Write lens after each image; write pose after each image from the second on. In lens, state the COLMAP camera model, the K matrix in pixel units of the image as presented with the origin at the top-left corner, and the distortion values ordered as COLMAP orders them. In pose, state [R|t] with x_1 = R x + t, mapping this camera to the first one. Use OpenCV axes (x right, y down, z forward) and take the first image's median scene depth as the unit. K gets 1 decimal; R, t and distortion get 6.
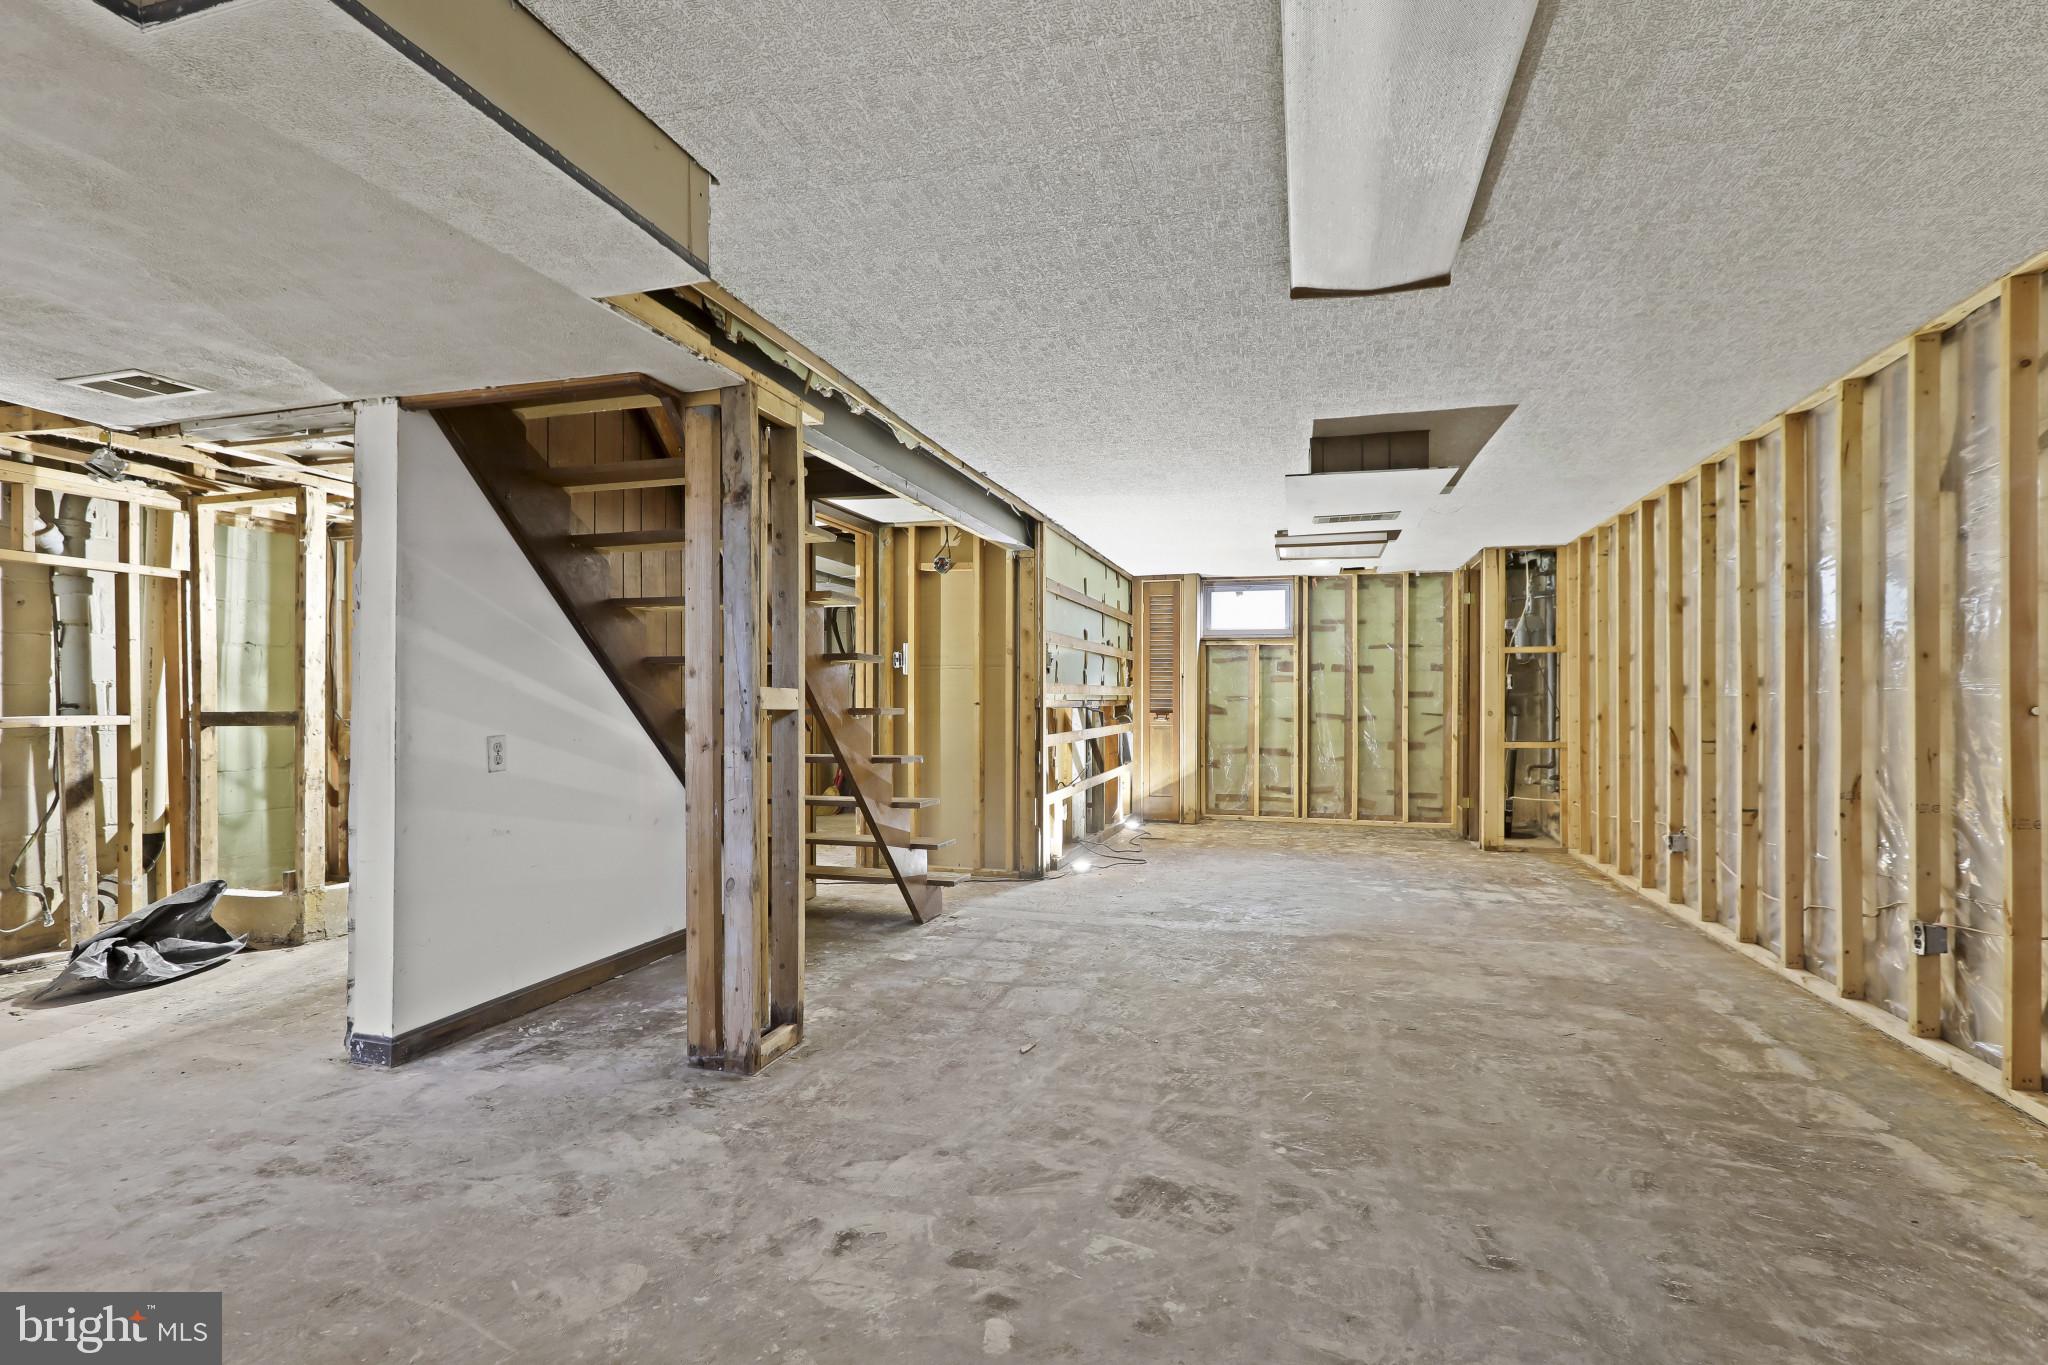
lens RADIAL K [[957.9, 0, 1029.7], [0, 957.9, 702.0], [0, 0, 1]] dist [0.000918, -0.000472]
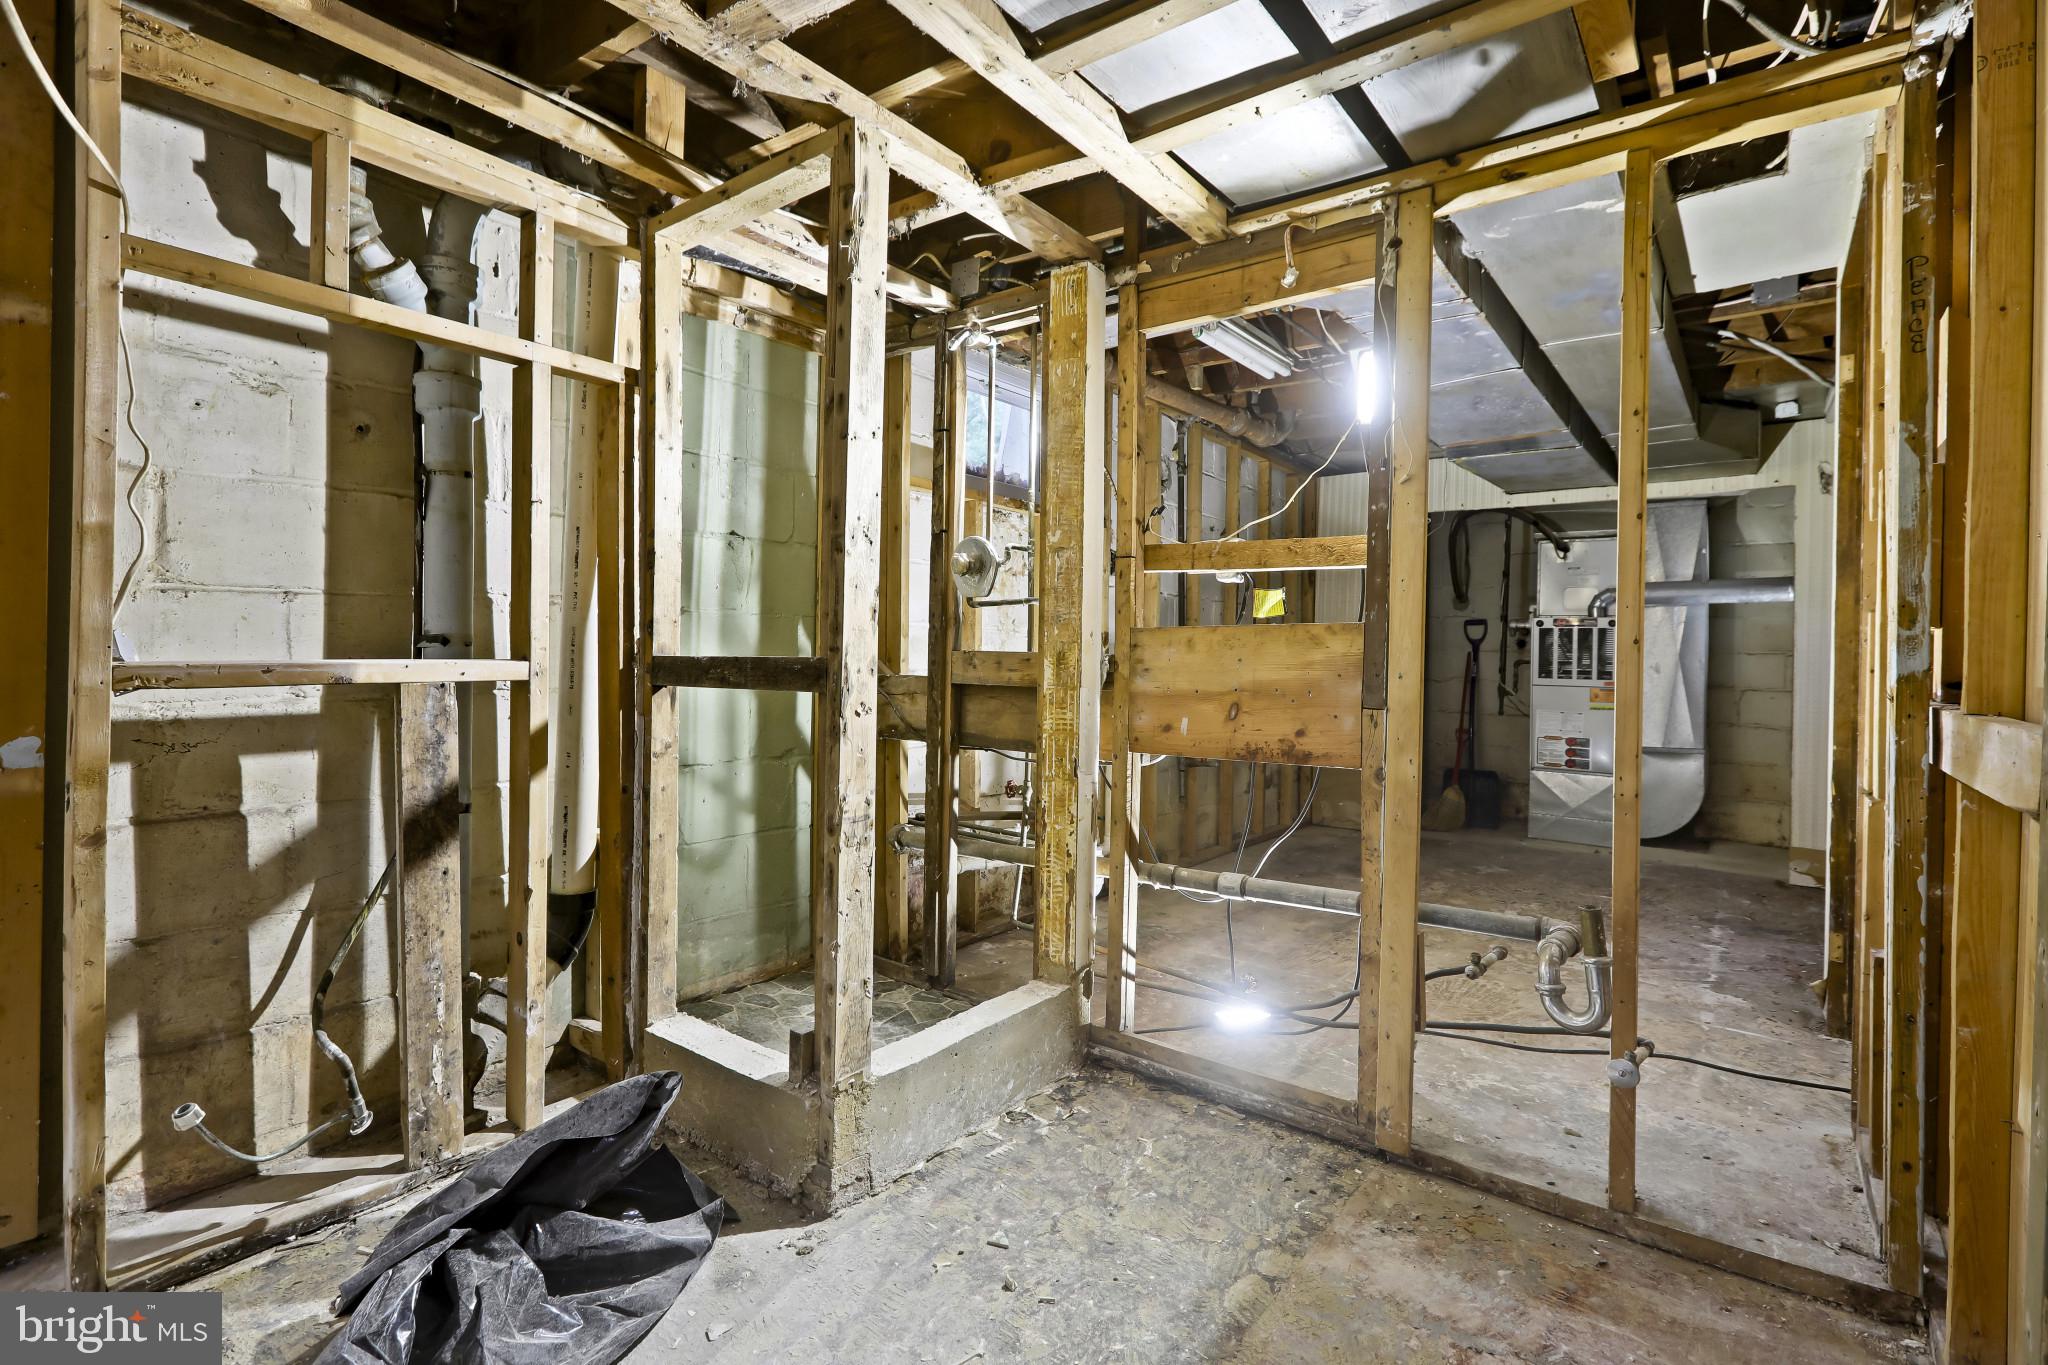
lens RADIAL K [[957.8, 0, 1032.1], [0, 957.8, 660.0], [0, 0, 1]] dist [-0.008367, 0.000549]
pose [[0.929208, 0.017460, -0.369144, -0.507668], [-0.017925, 0.999837, 0.002170, 0.007732], [0.369121, 0.004600, 0.929370, 0.621339]]
